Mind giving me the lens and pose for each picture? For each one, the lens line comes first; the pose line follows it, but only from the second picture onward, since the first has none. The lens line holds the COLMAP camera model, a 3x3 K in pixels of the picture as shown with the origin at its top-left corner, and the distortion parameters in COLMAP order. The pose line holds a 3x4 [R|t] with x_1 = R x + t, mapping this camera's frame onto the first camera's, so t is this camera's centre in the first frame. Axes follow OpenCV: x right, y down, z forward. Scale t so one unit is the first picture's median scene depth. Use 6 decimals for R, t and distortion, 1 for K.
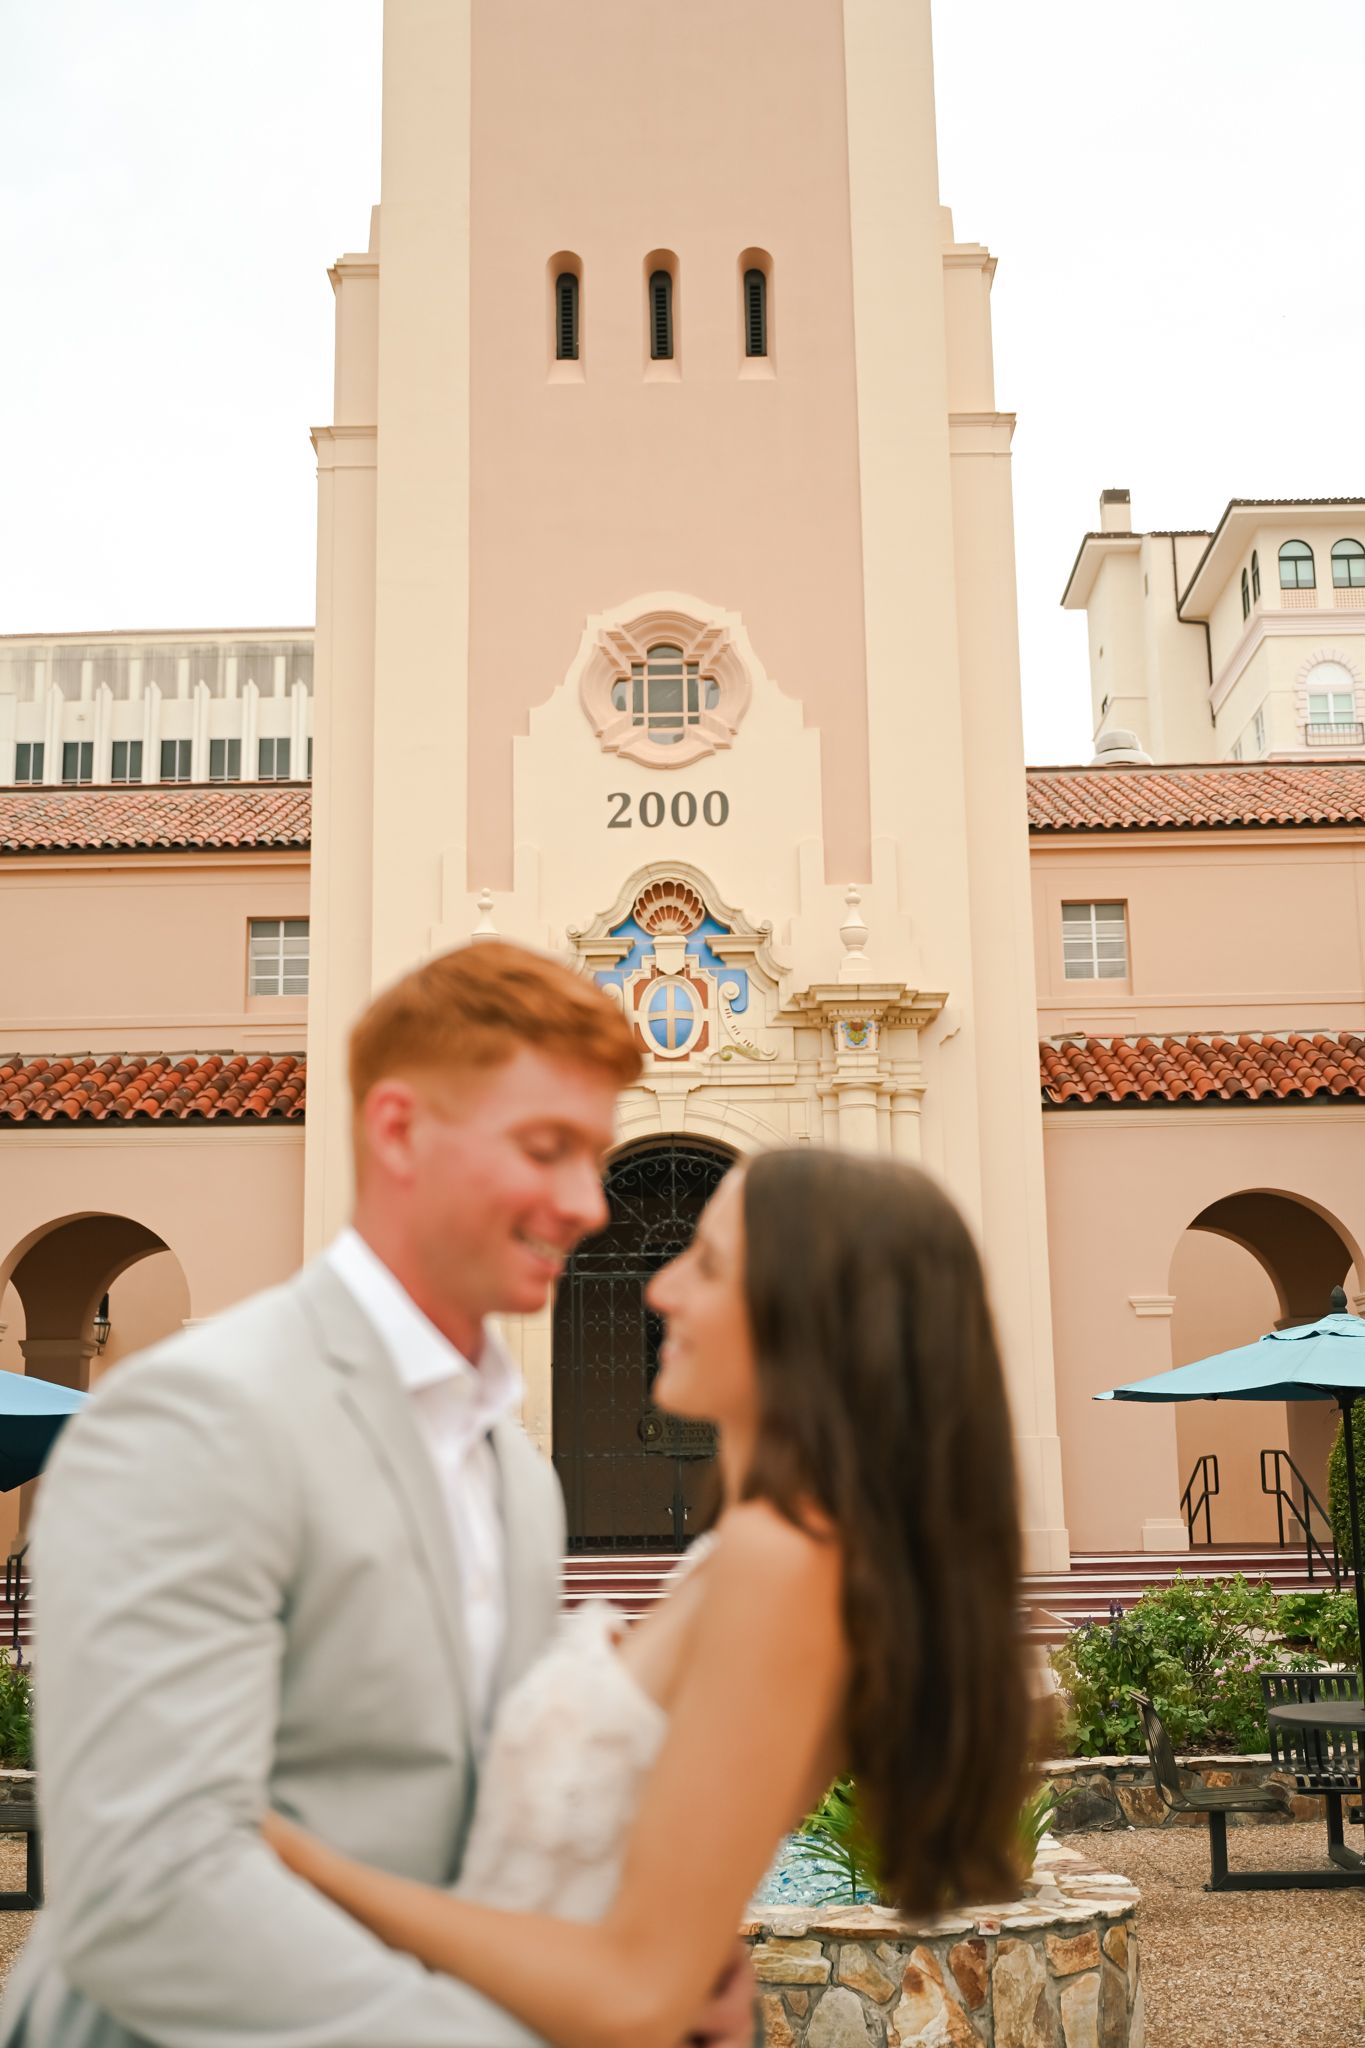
lens RADIAL K [[2227.4, 0, 686.2], [0, 2227.4, 1017.9], [0, 0, 1]] dist [0.002780, 0.000000]
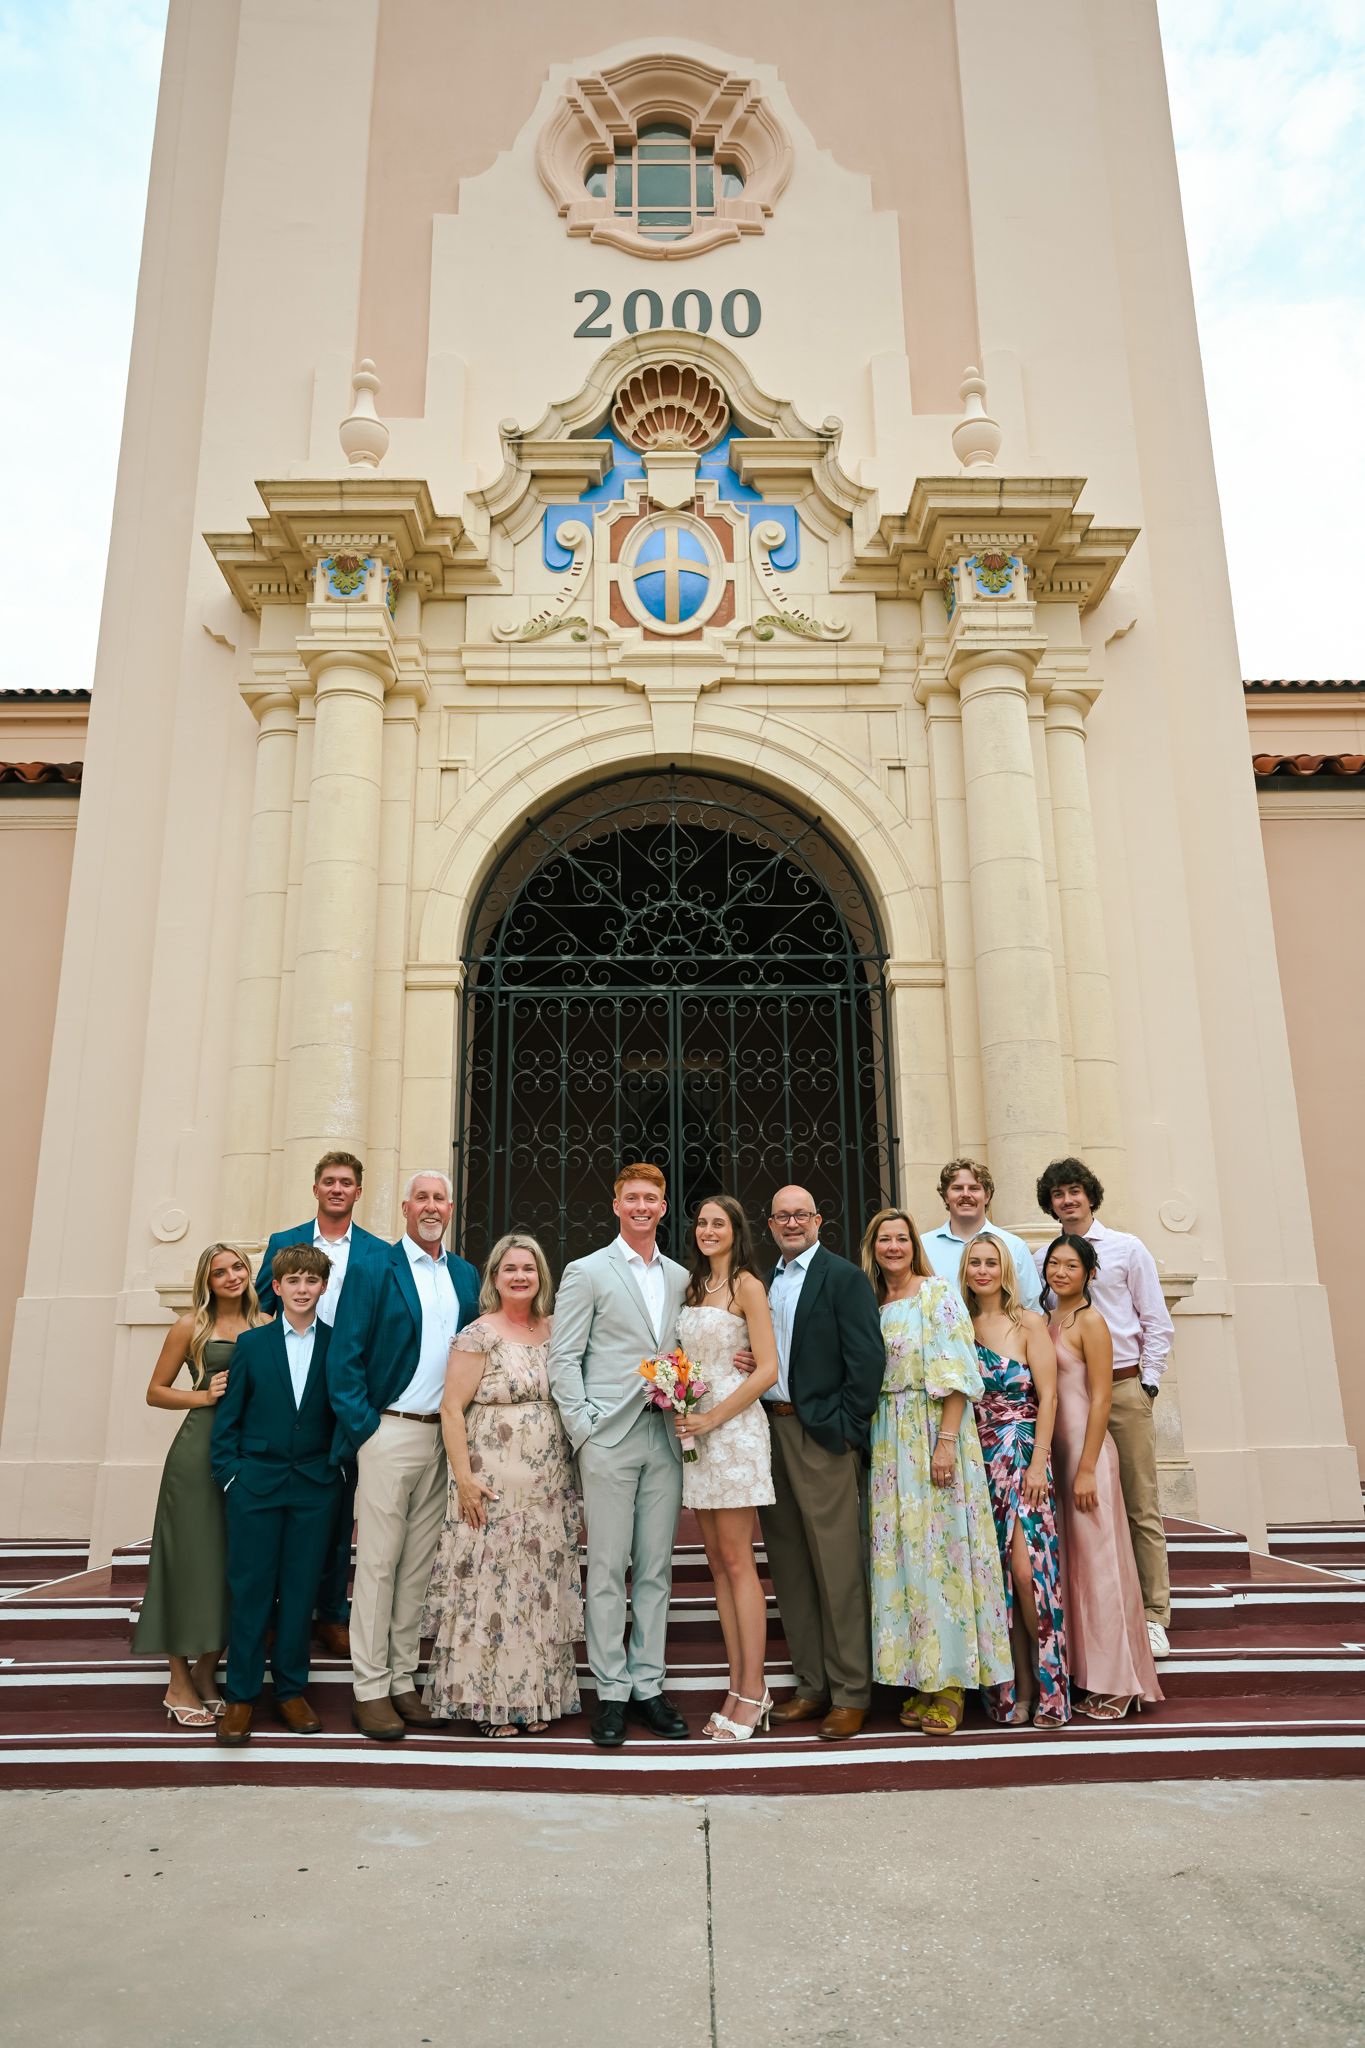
lens RADIAL K [[1374.6, 0, 679.7], [0, 1374.6, 1012.9], [0, 0, 1]] dist [-0.003800, 0.008995]
pose [[0.999694, 0.011998, 0.021646, -0.010593], [-0.010755, 0.998337, -0.056632, 0.129925], [-0.022289, 0.056382, 0.998160, 0.596649]]
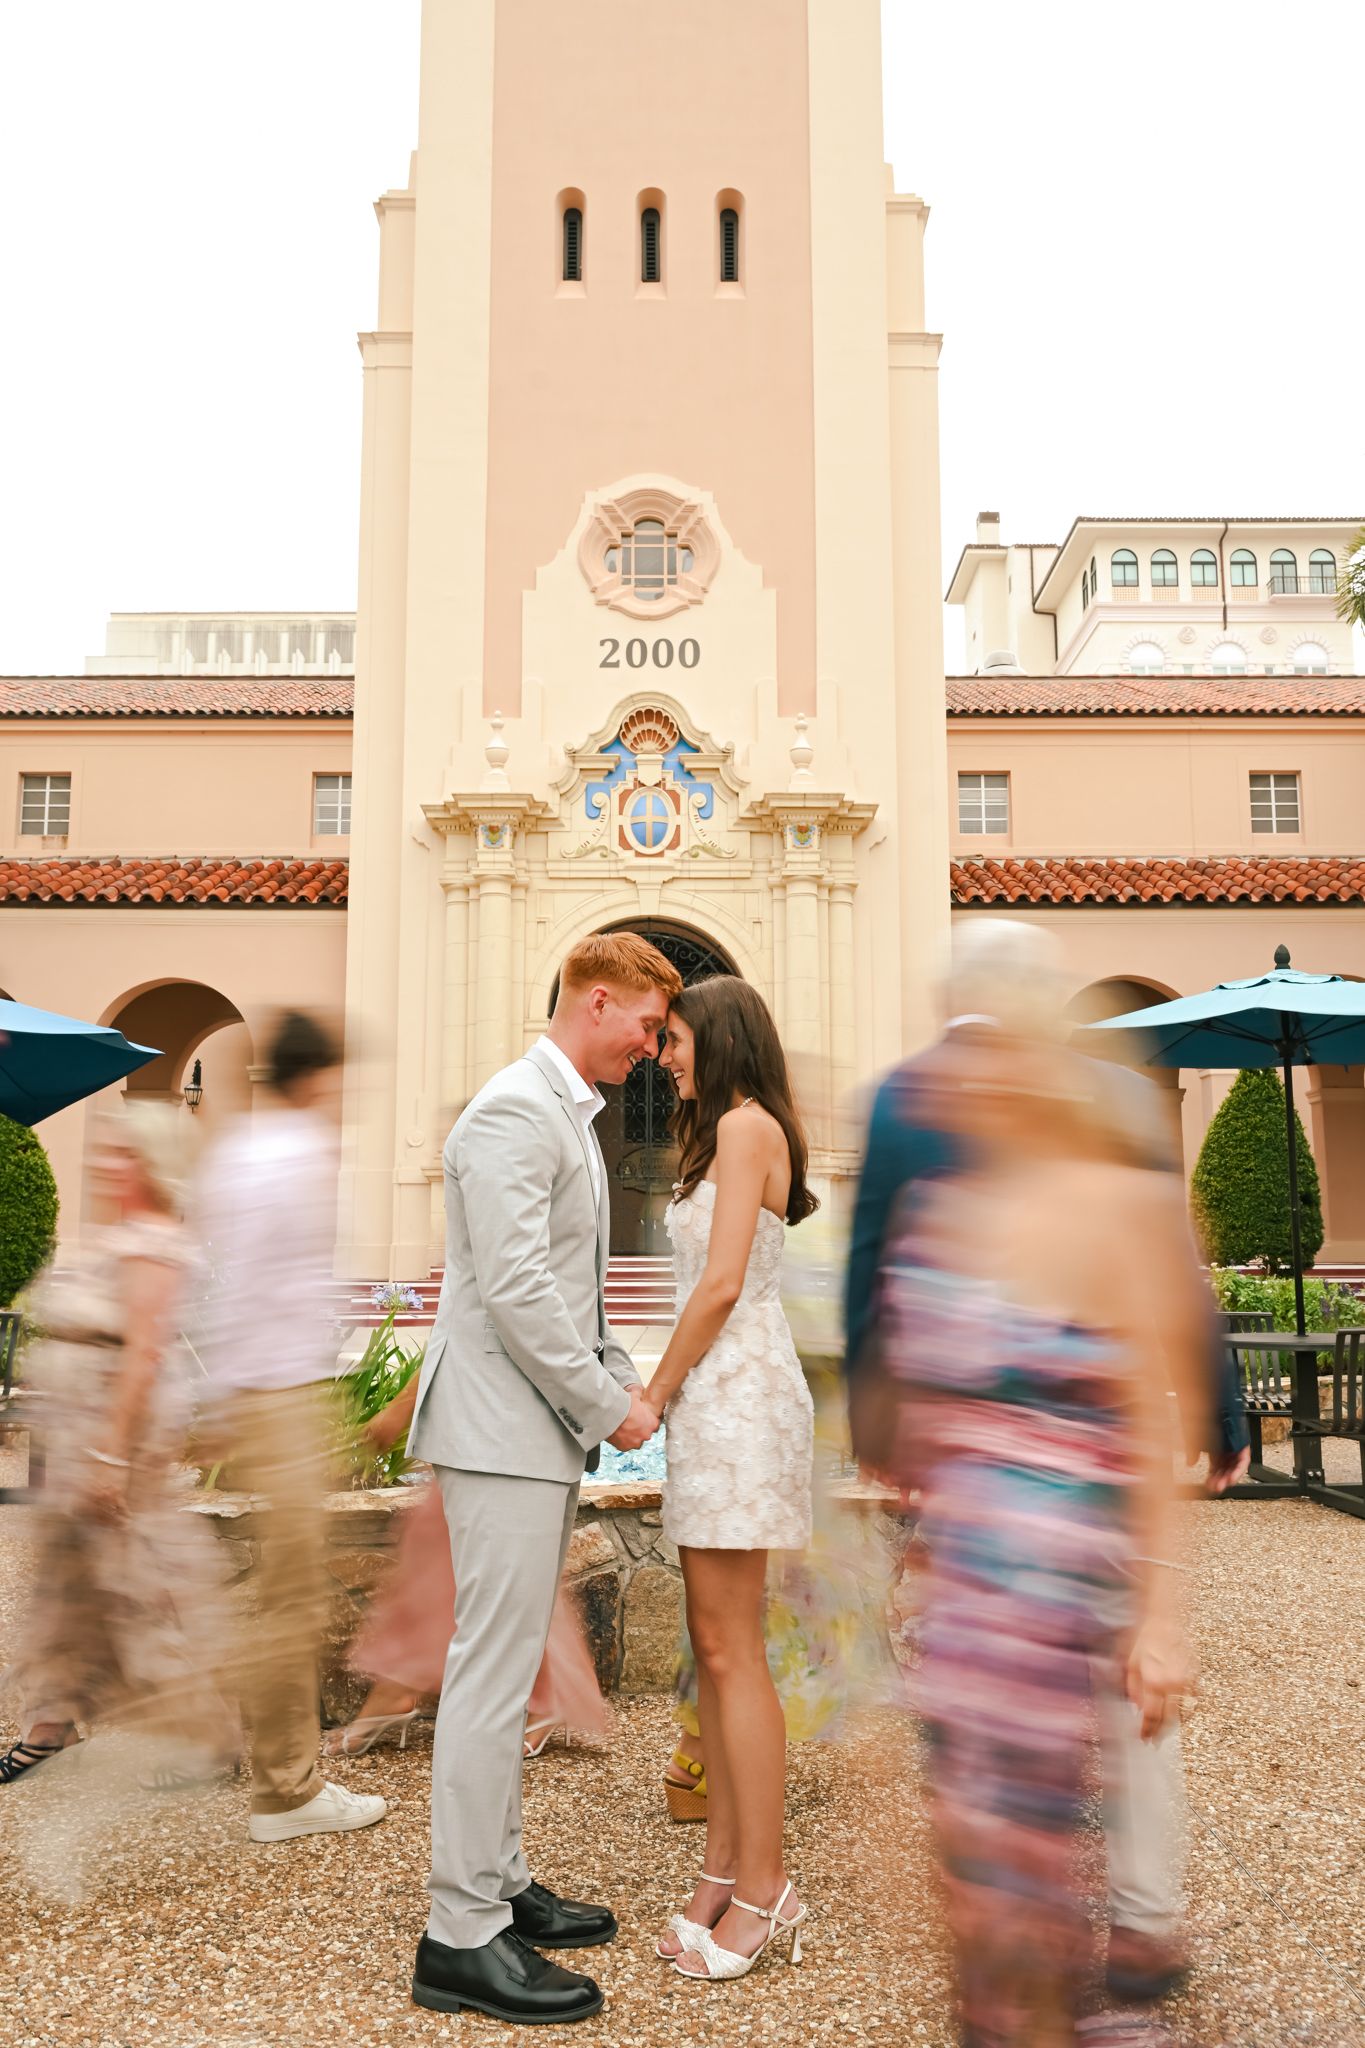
lens RADIAL K [[1627.4, 0, 681.3], [0, 1627.4, 1021.6], [0, 0, 1]] dist [-0.001031, -0.002493]
pose [[0.999727, 0.017168, 0.015845, -0.001553], [-0.018118, 0.997920, 0.061861, 0.050056], [-0.014750, -0.062132, 0.997959, 0.101727]]
